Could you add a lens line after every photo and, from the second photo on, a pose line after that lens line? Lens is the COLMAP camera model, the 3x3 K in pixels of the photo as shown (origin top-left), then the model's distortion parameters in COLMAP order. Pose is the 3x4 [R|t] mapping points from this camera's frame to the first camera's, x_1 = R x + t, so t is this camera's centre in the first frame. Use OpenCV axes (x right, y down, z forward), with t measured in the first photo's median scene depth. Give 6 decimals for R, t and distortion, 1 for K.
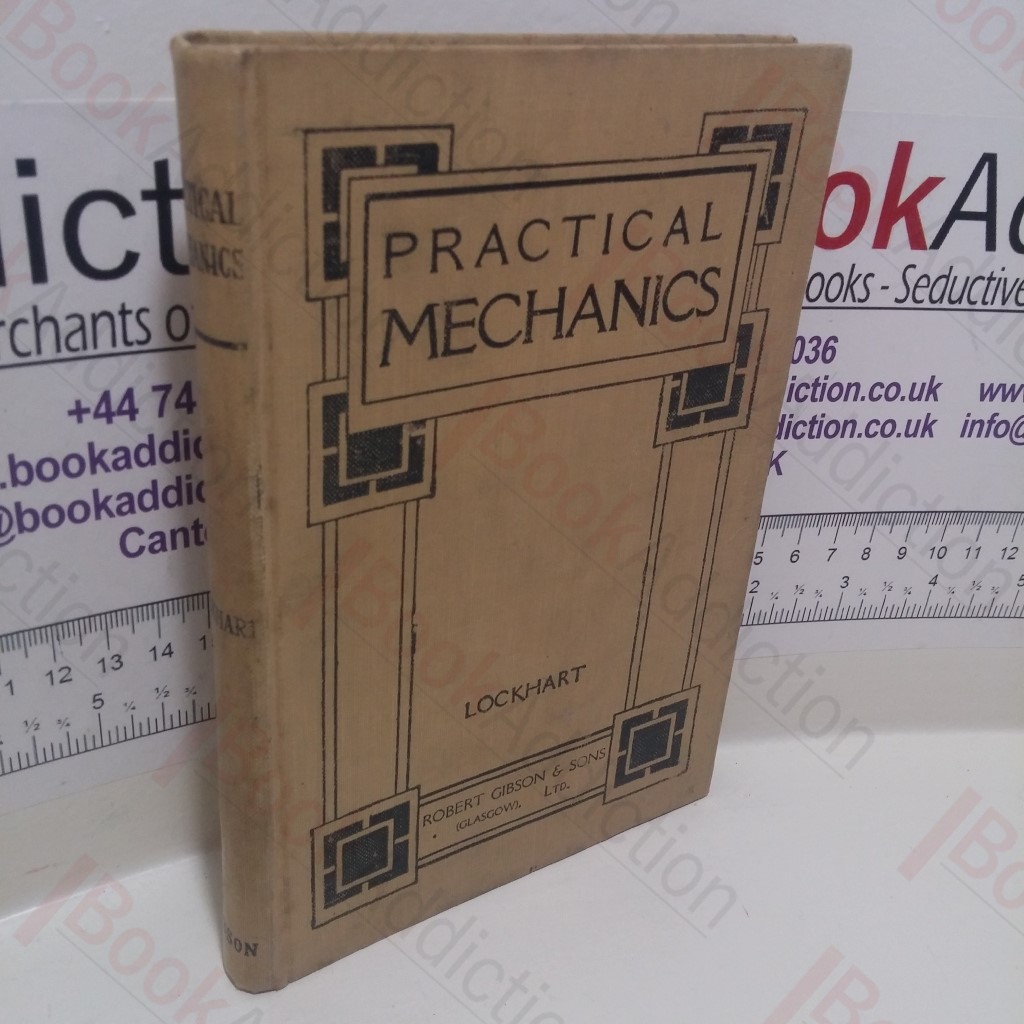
lens RADIAL K [[1173.5, 0, 530.9], [0, 1173.5, 506.0], [0, 0, 1]] dist [0.020860, 0.000000]
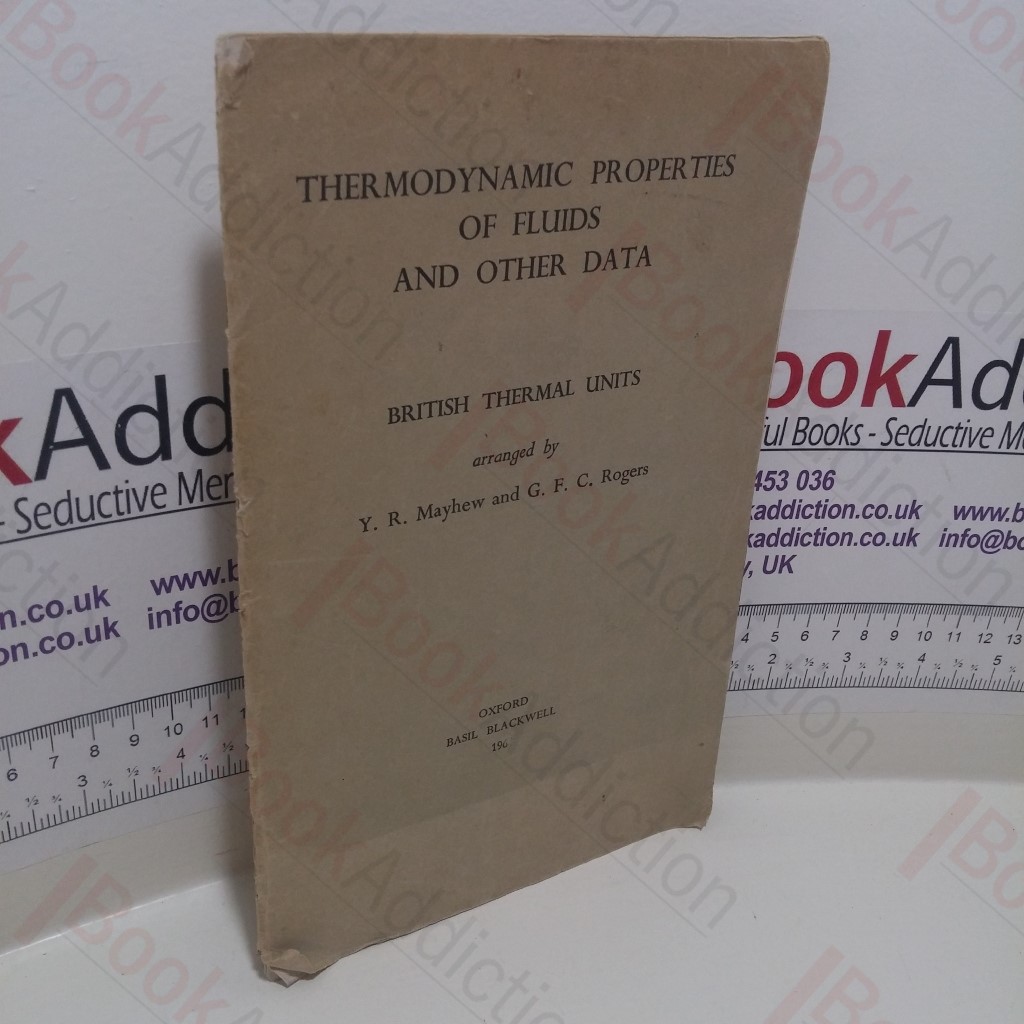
lens RADIAL K [[1173.5, 0, 515.9], [0, 1173.5, 501.6], [0, 0, 1]] dist [0.020860, 0.000000]
pose [[0.995804, 0.025700, -0.087823, 0.026765], [-0.027722, 0.999376, -0.021883, -0.074415], [0.087206, 0.024226, 0.995896, -0.326196]]
